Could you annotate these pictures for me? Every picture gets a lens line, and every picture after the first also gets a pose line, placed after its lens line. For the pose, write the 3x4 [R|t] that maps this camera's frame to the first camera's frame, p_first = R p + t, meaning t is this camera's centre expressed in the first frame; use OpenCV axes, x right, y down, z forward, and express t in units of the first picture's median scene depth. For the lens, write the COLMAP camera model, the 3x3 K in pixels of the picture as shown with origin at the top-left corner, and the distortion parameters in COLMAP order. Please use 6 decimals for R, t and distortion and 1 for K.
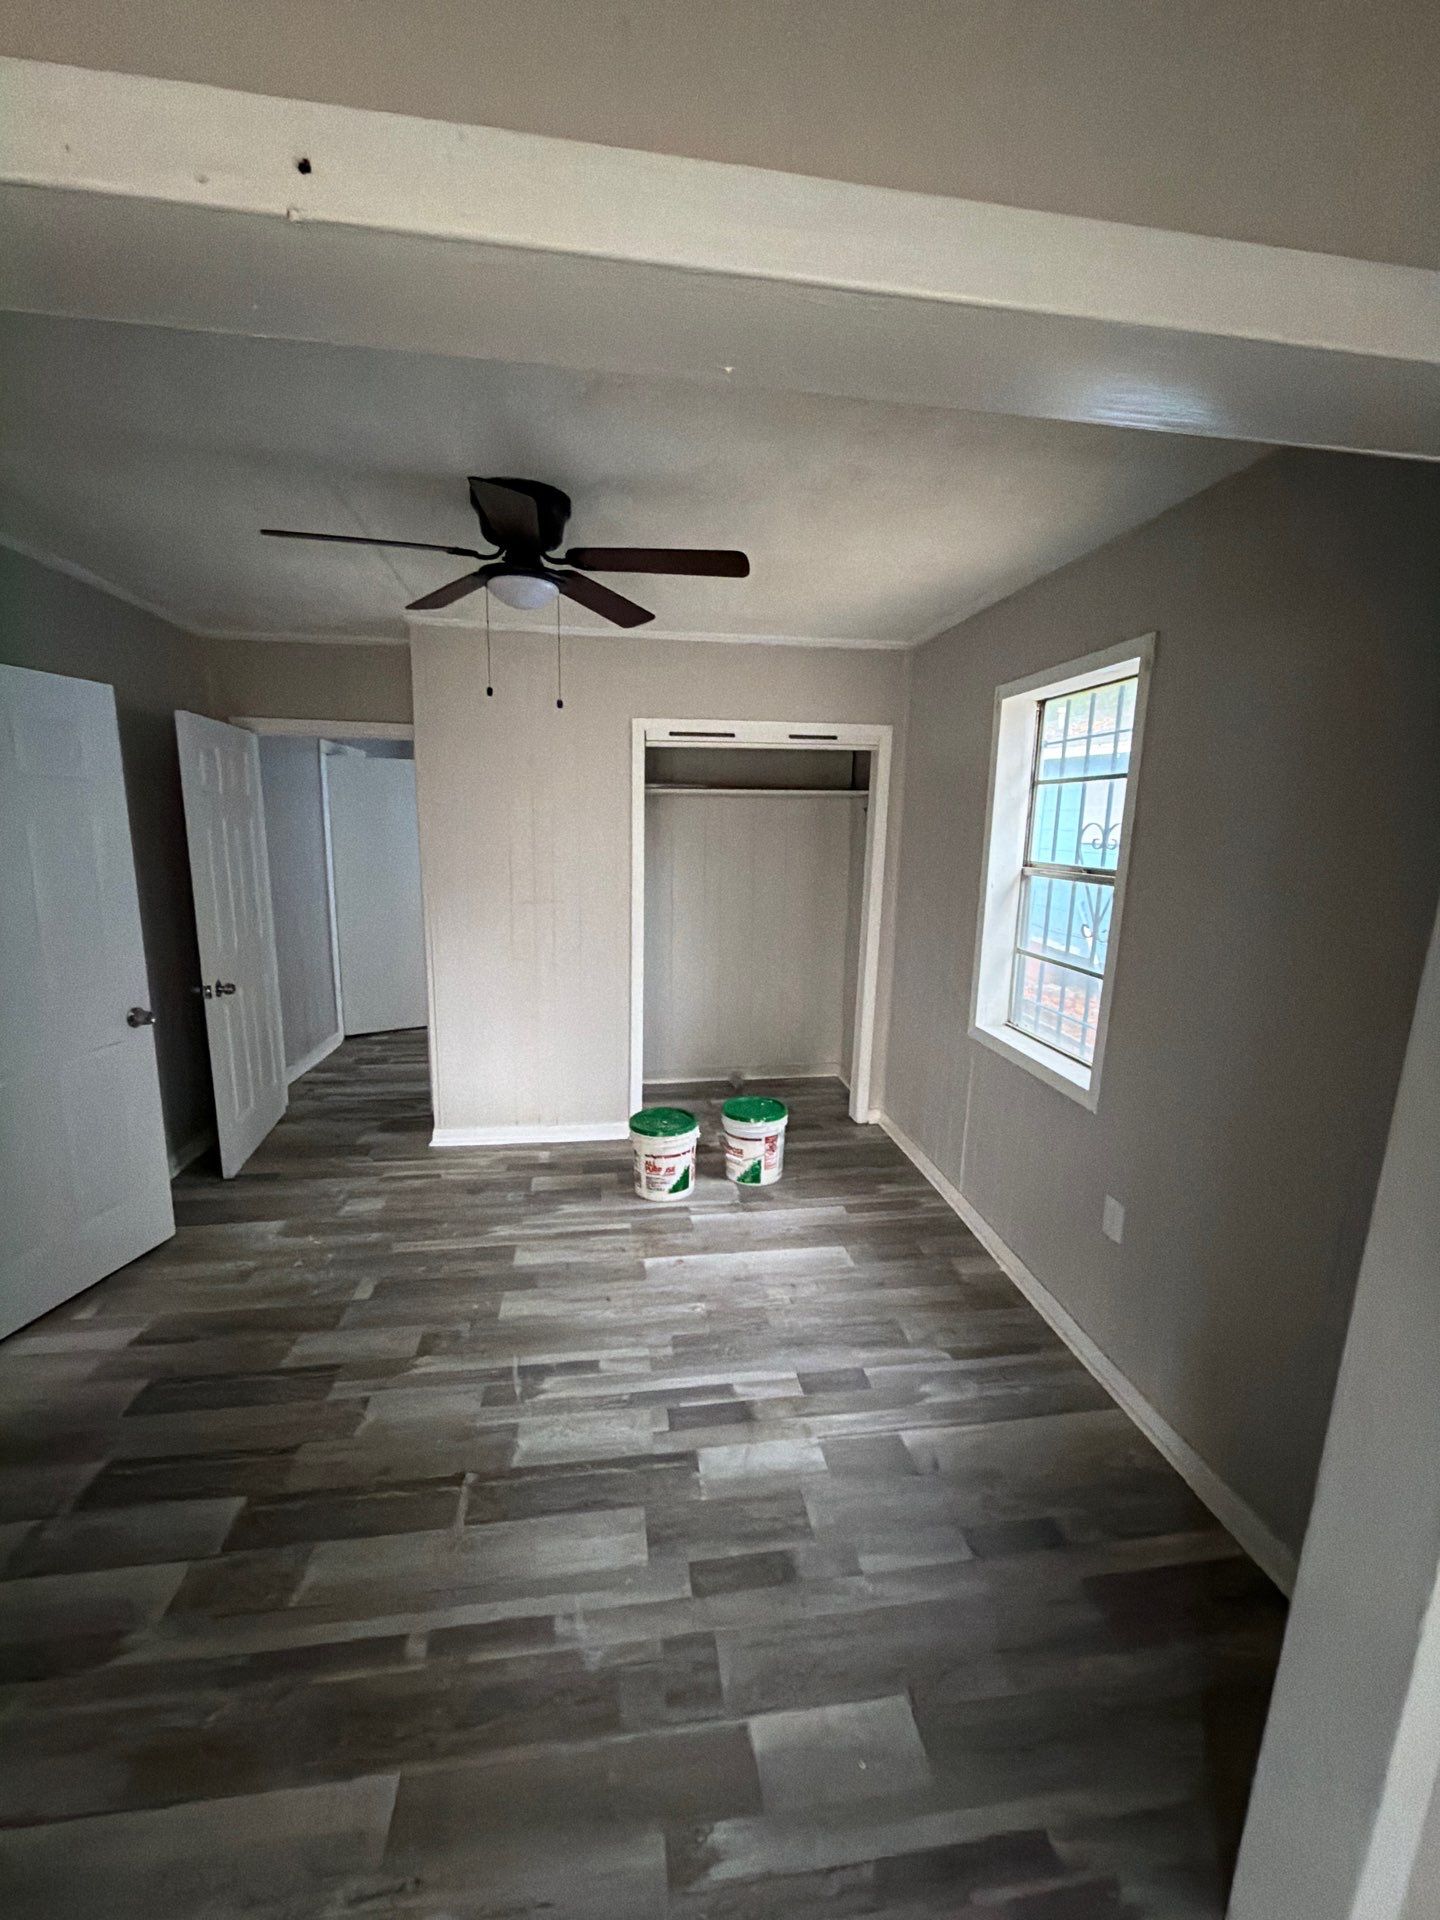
lens RADIAL K [[754.9, 0, 714.4], [0, 754.9, 958.5], [0, 0, 1]] dist [-0.002324, 0.000337]
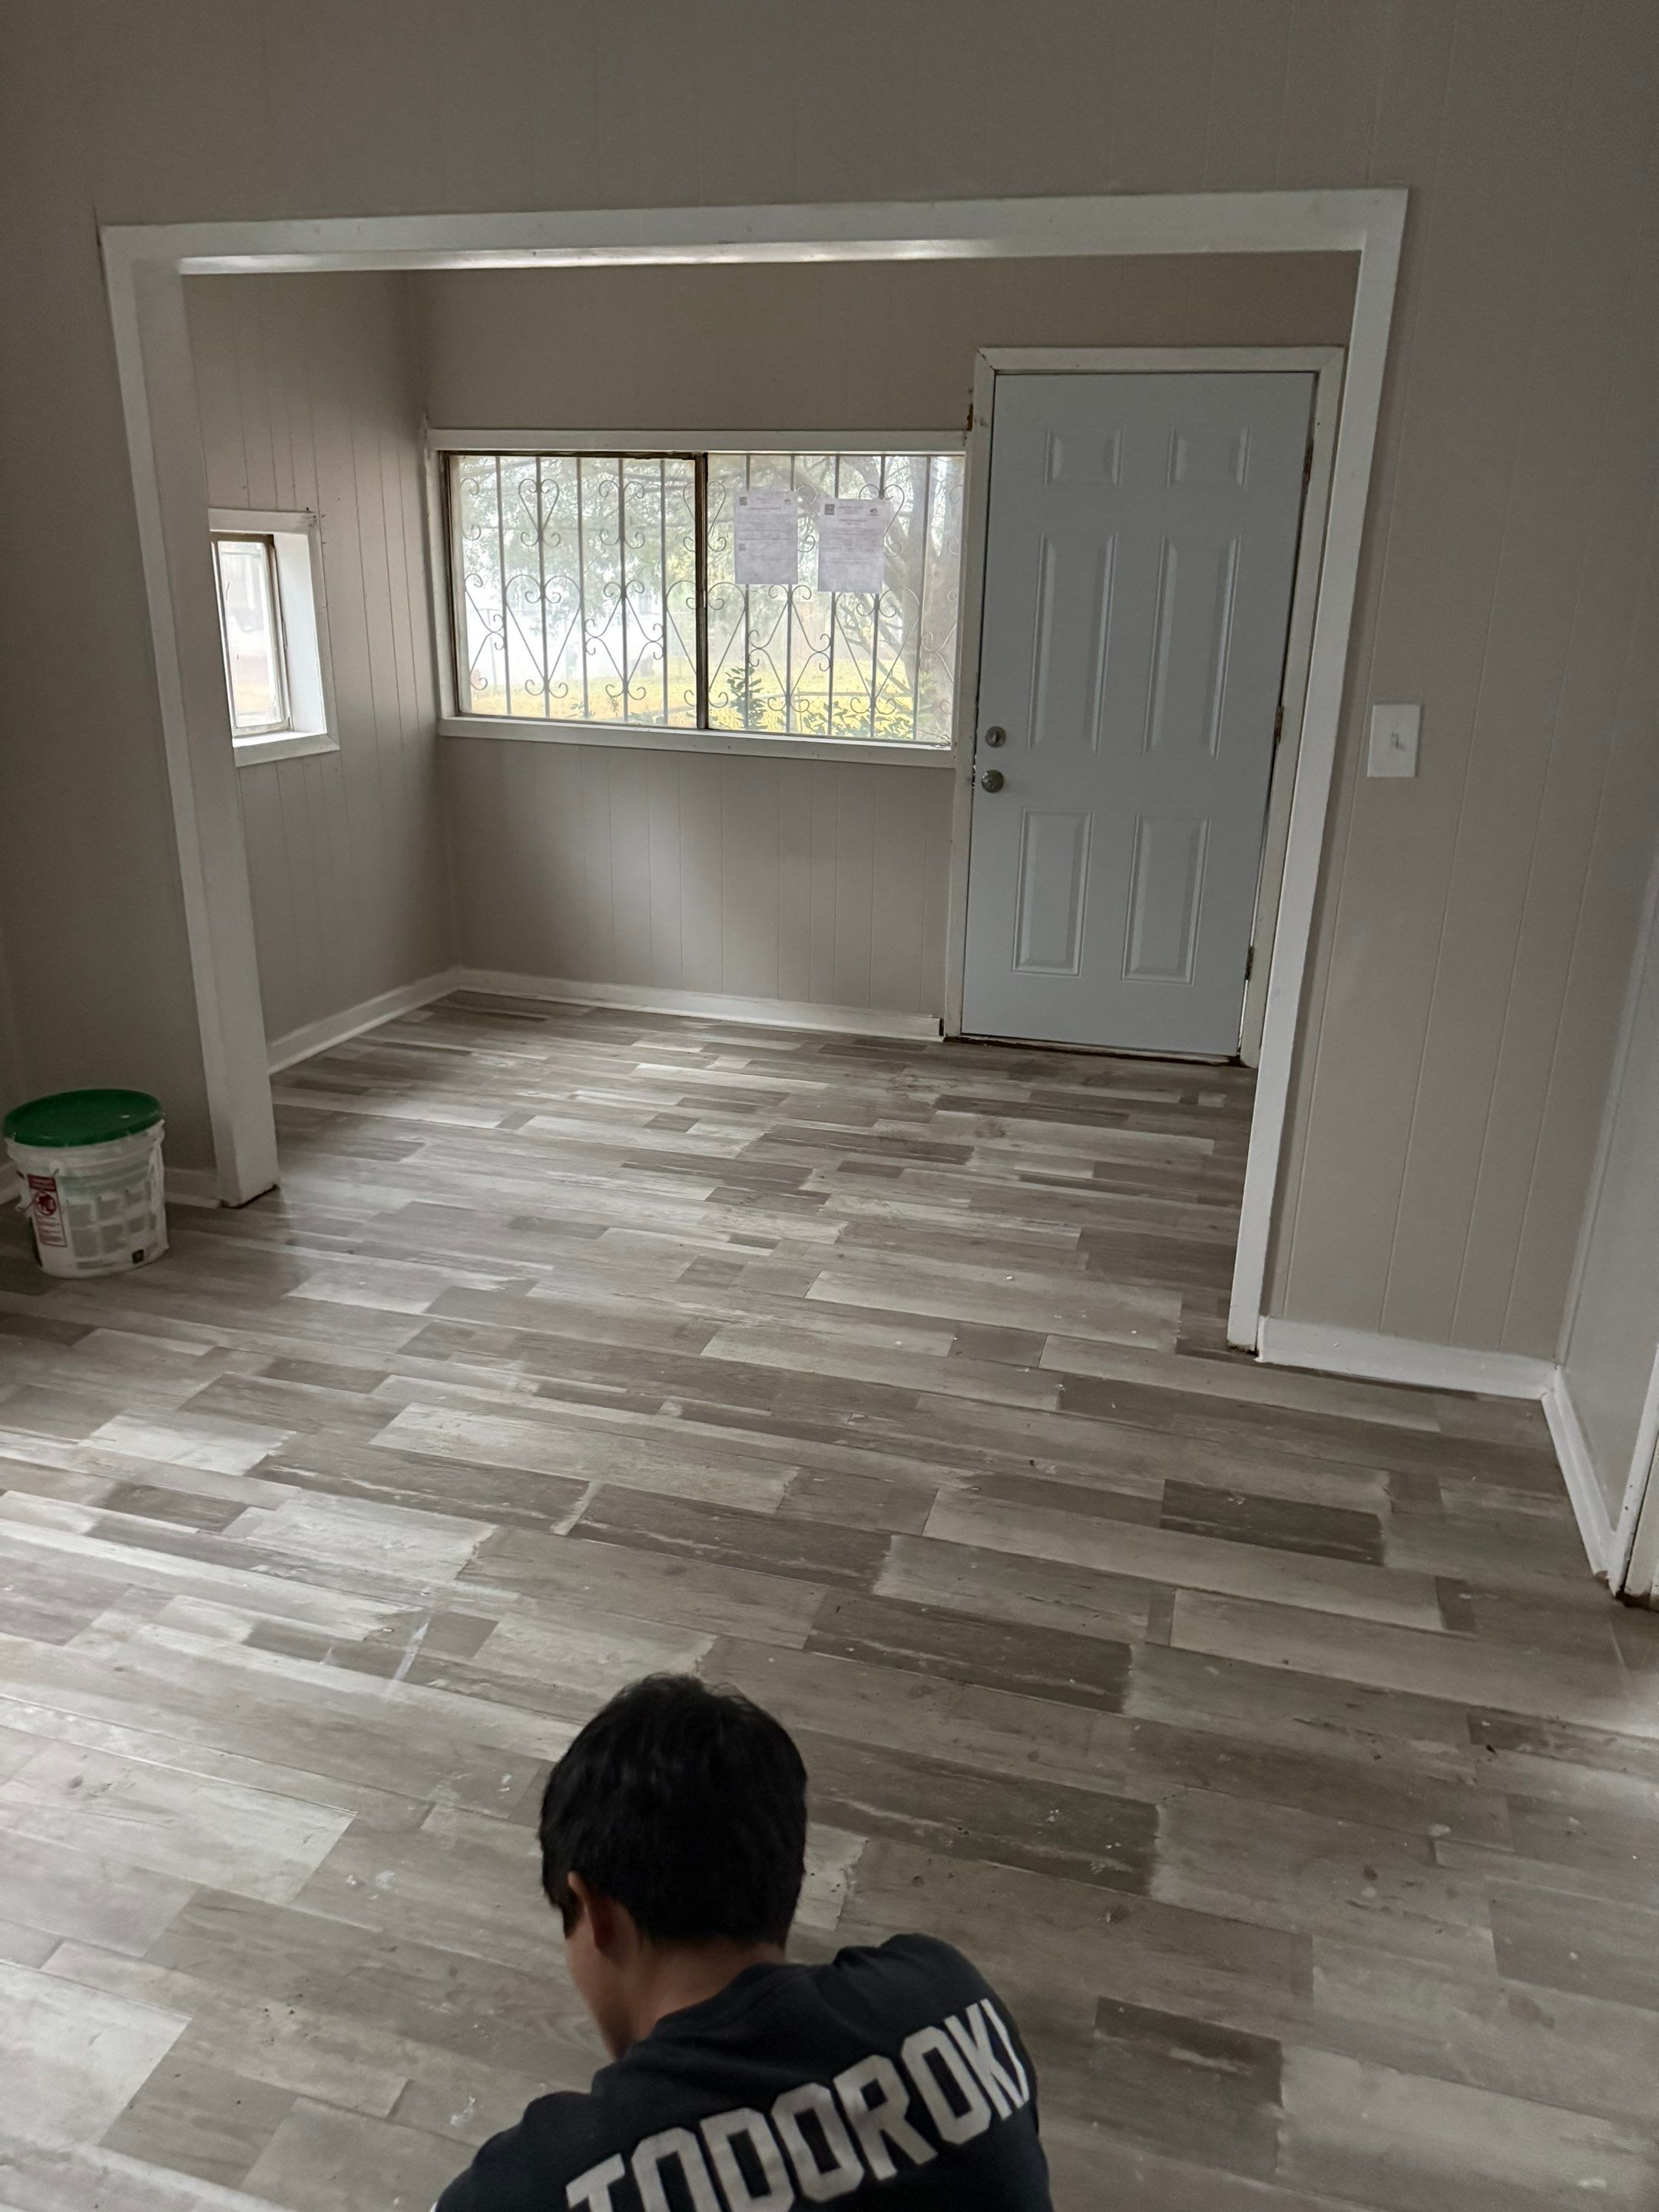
lens RADIAL K [[1583.0, 0, 834.6], [0, 1583.0, 1104.3], [0, 0, 1]] dist [0.028472, -0.006495]
pose [[-0.914428, -0.175615, 0.364665, -0.797721], [0.023908, 0.875958, 0.481794, -0.228239], [-0.404041, 0.449284, -0.796803, 1.501298]]
